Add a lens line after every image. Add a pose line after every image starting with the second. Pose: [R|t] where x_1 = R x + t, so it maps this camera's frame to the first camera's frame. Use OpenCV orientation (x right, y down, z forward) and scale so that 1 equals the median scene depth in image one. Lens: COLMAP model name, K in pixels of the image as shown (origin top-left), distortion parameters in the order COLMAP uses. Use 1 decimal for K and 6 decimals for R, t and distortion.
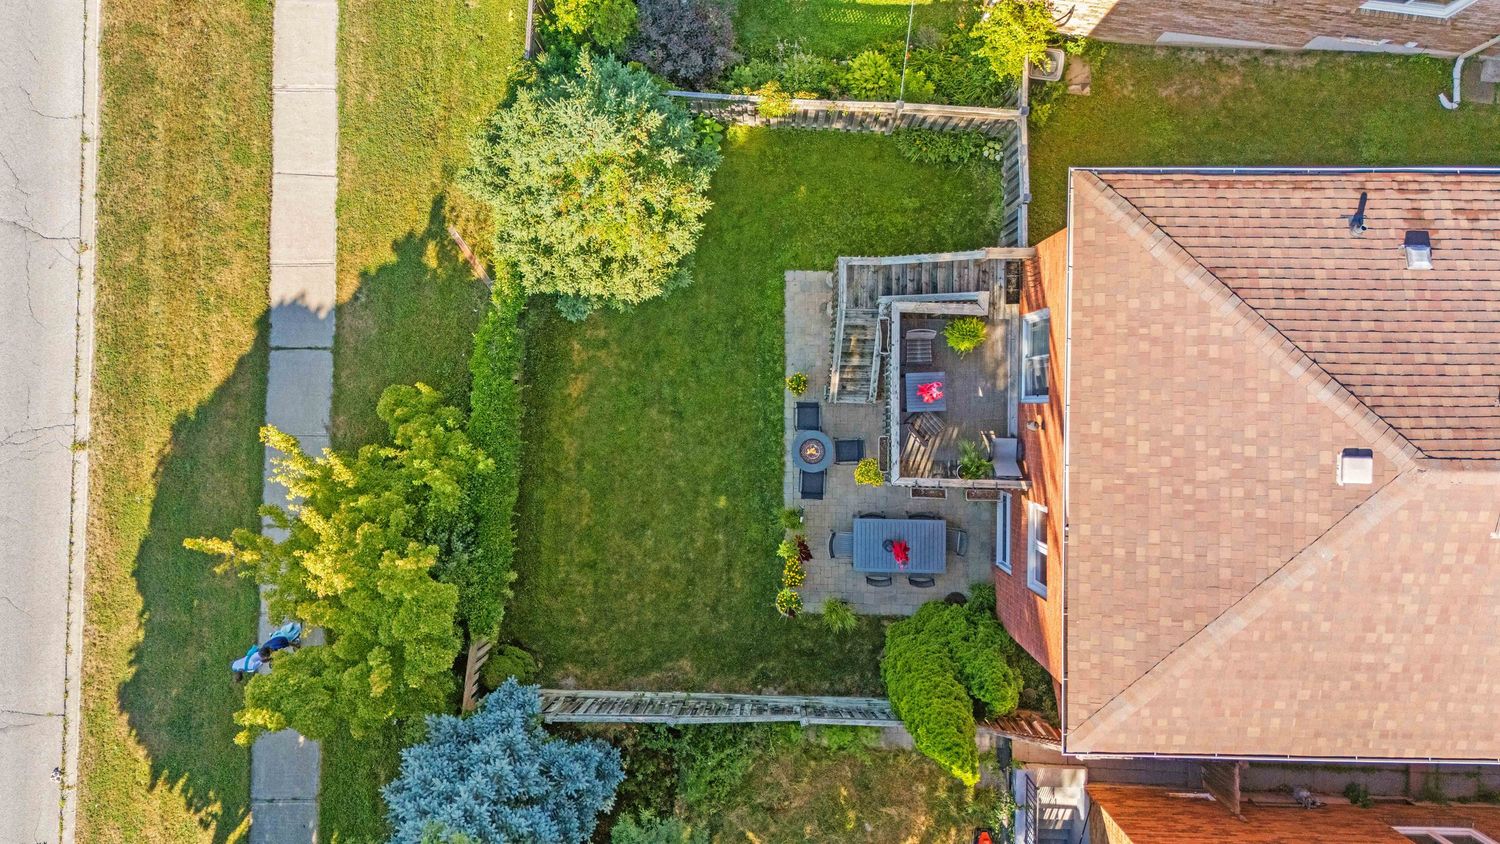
lens RADIAL K [[1107.2, 0, 756.0], [0, 1107.2, 414.0], [0, 0, 1]] dist [0.066429, -0.059294]
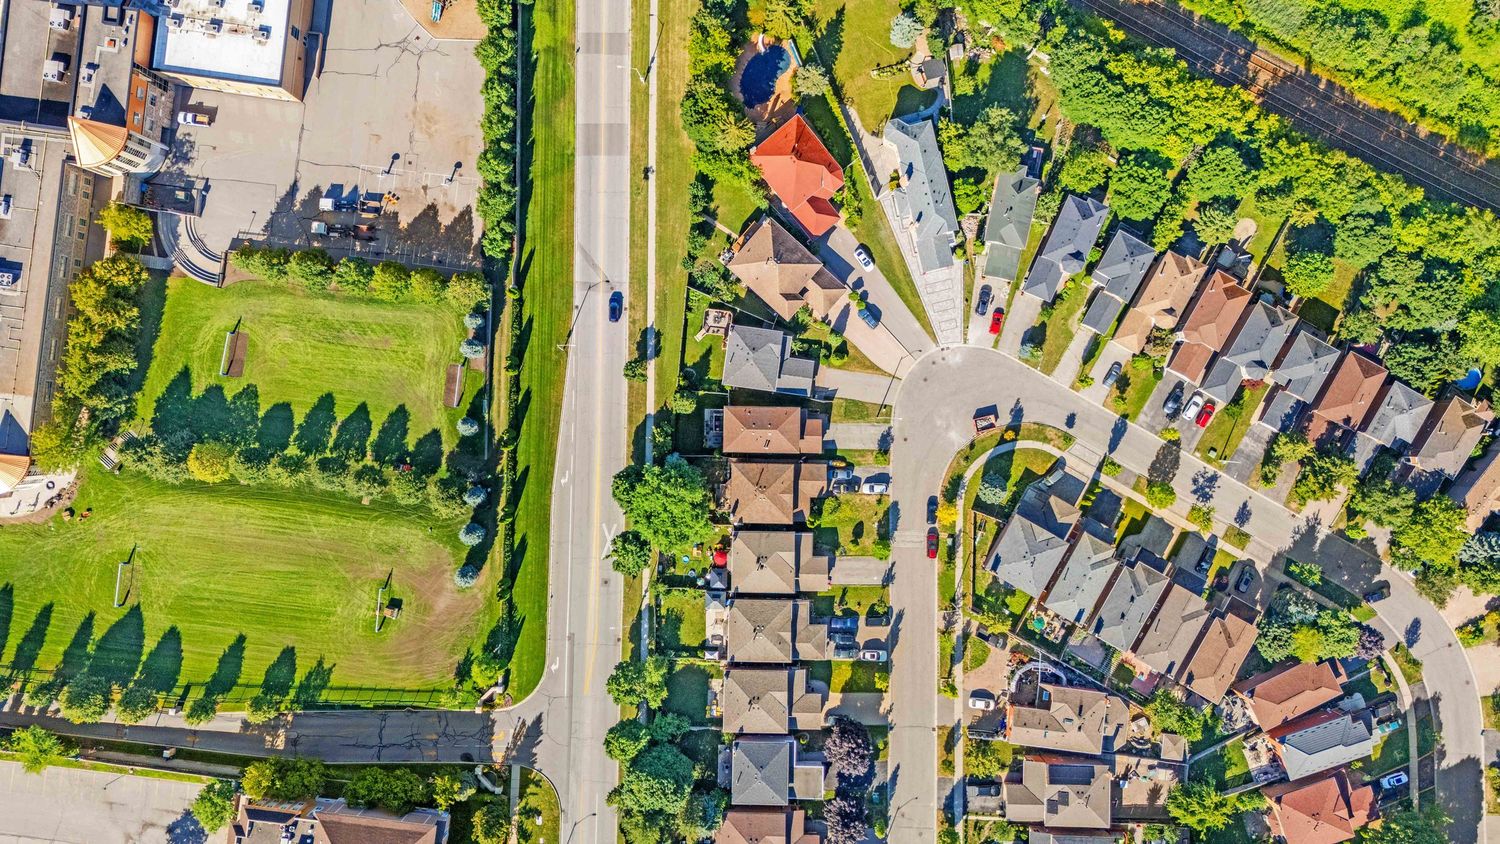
lens RADIAL K [[1107.2, 0, 758.0], [0, 1107.2, 415.8], [0, 0, 1]] dist [0.066429, -0.059294]
pose [[0.999929, 0.007021, 0.009609, 0.379518], [-0.006866, 0.999847, -0.016111, 0.064200], [-0.009720, 0.016044, 0.999824, -8.110084]]
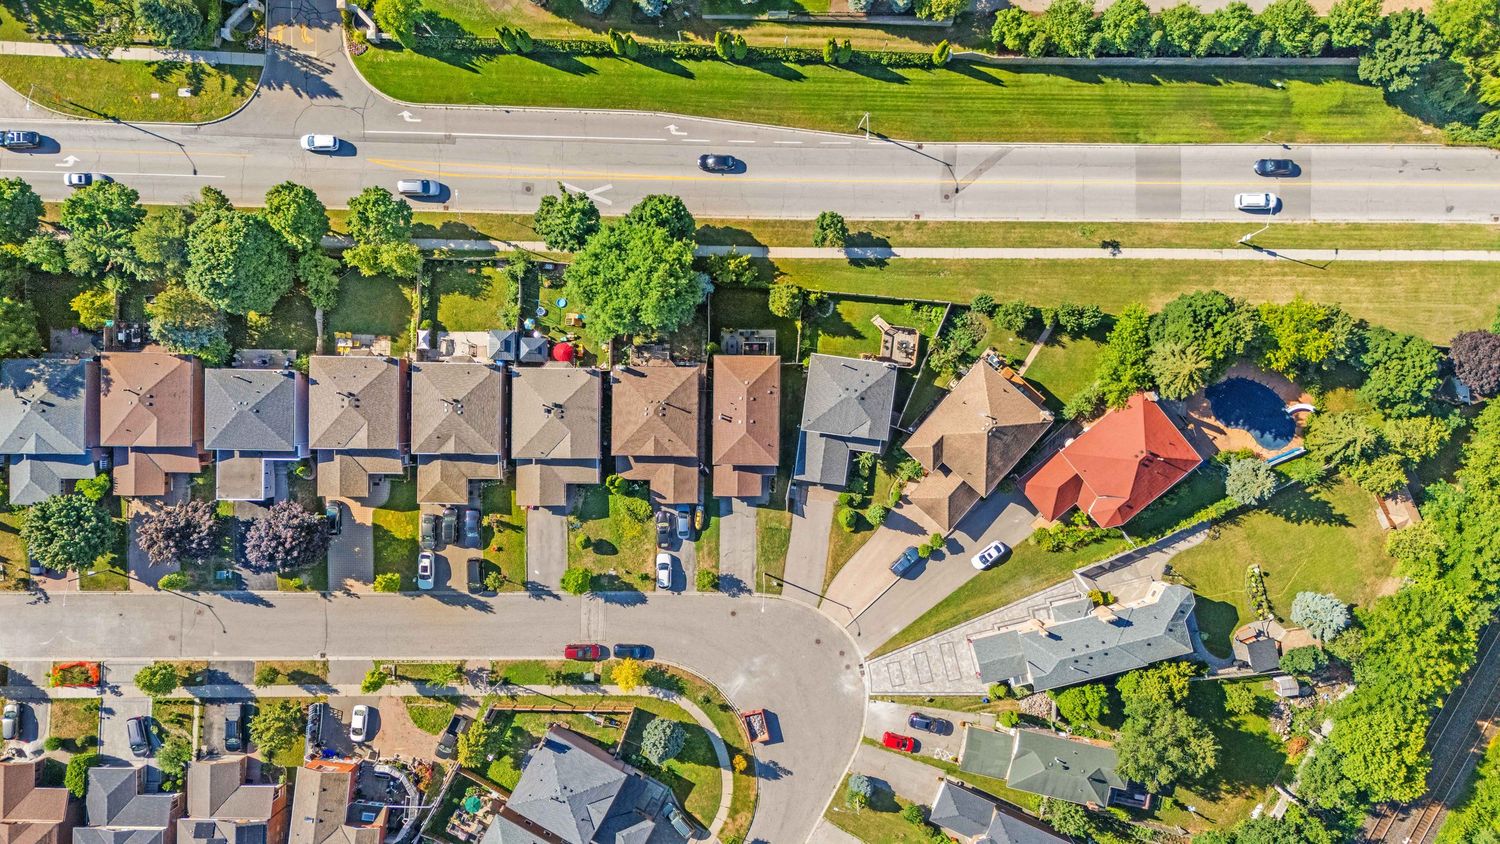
lens RADIAL K [[1107.2, 0, 753.7], [0, 1107.2, 427.0], [0, 0, 1]] dist [0.066429, -0.059294]
pose [[-0.003484, 0.999717, 0.023530, 0.443399], [-0.999986, -0.003391, -0.003985, 0.016526], [-0.003904, -0.023544, 0.999715, -5.433274]]
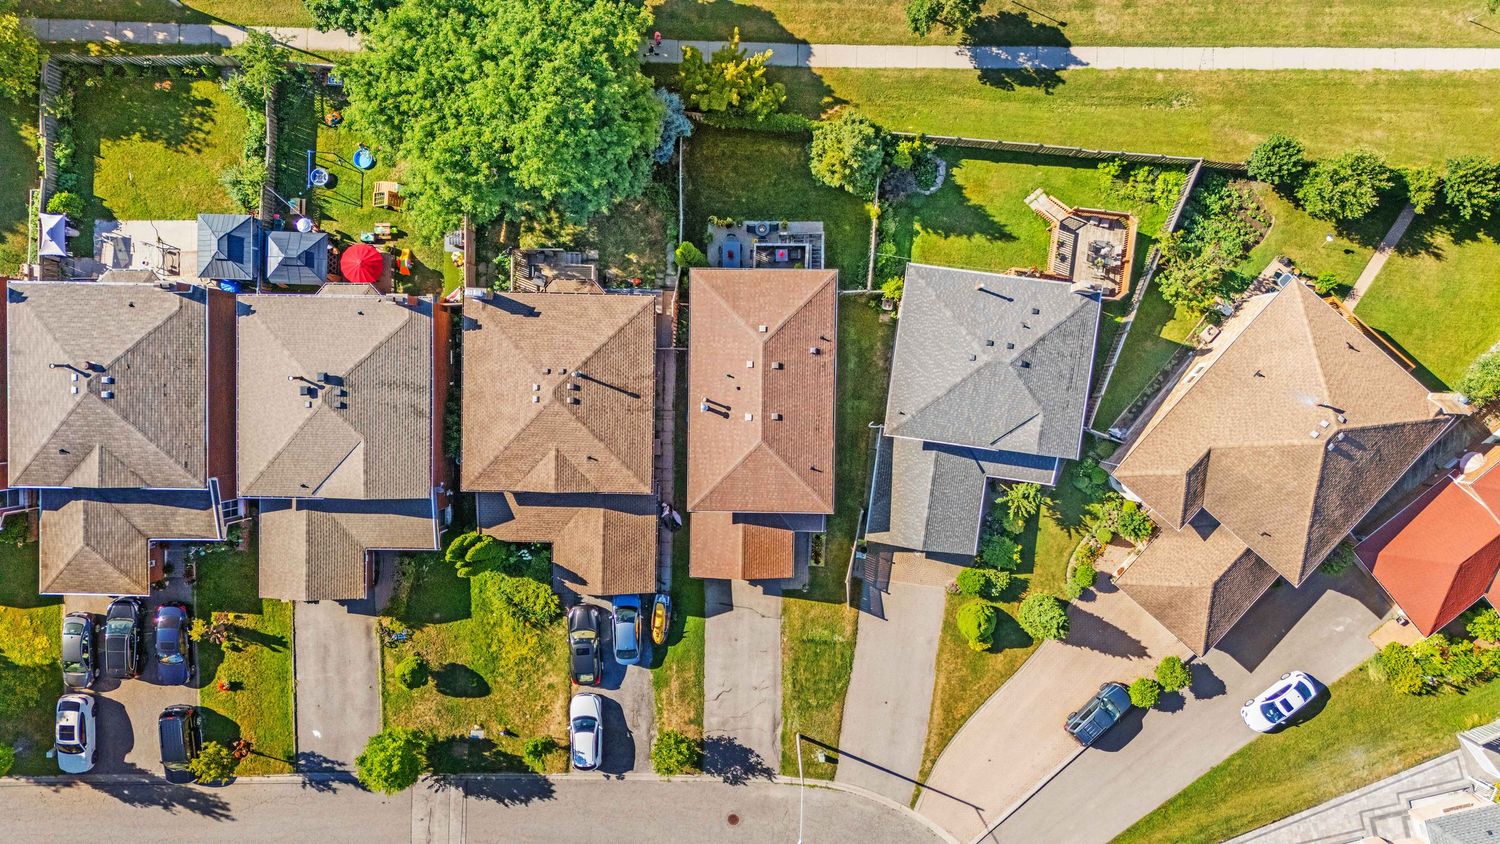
lens RADIAL K [[1107.2, 0, 753.4], [0, 1107.2, 427.0], [0, 0, 1]] dist [0.066429, -0.059294]
pose [[-0.004498, 0.999304, 0.037029, 0.483129], [-0.999975, -0.004695, 0.005245, 0.040010], [0.005416, -0.037005, 0.999300, -2.053339]]
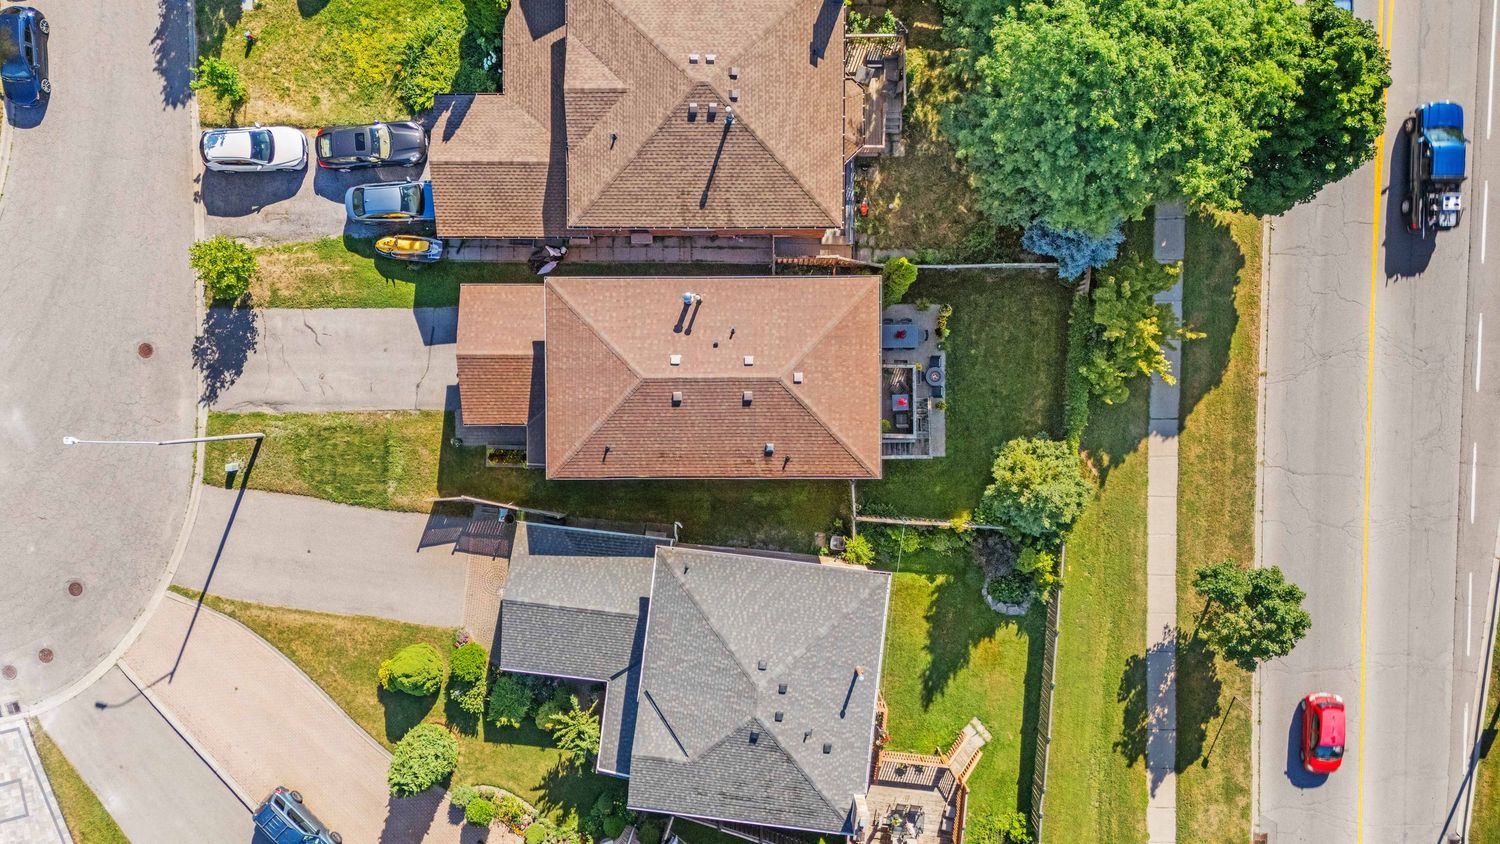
lens RADIAL K [[1107.2, 0, 747.3], [0, 1107.2, 423.9], [0, 0, 1]] dist [0.066429, -0.059294]
pose [[-0.999625, 0.011533, 0.024837, 0.385612], [-0.012299, -0.999447, -0.030886, 0.011260], [0.024467, -0.031180, 0.999214, -1.302506]]
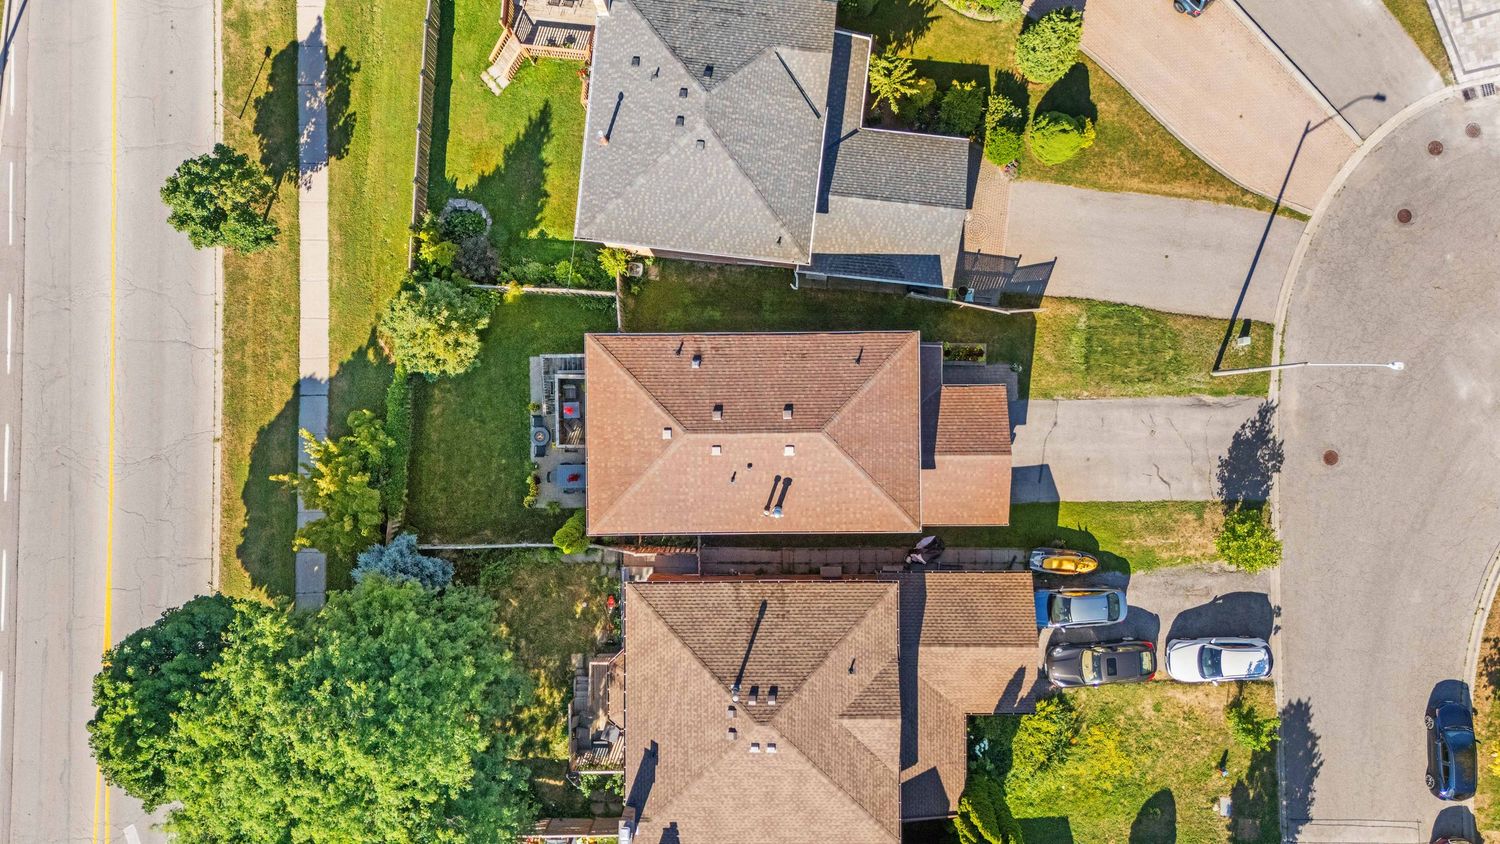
lens RADIAL K [[1107.2, 0, 756.6], [0, 1107.2, 417.7], [0, 0, 1]] dist [0.066429, -0.059294]
pose [[0.999822, -0.017749, 0.006393, 0.489643], [0.017804, 0.999804, -0.008669, 0.022771], [-0.006237, 0.008781, 0.999942, -1.309430]]
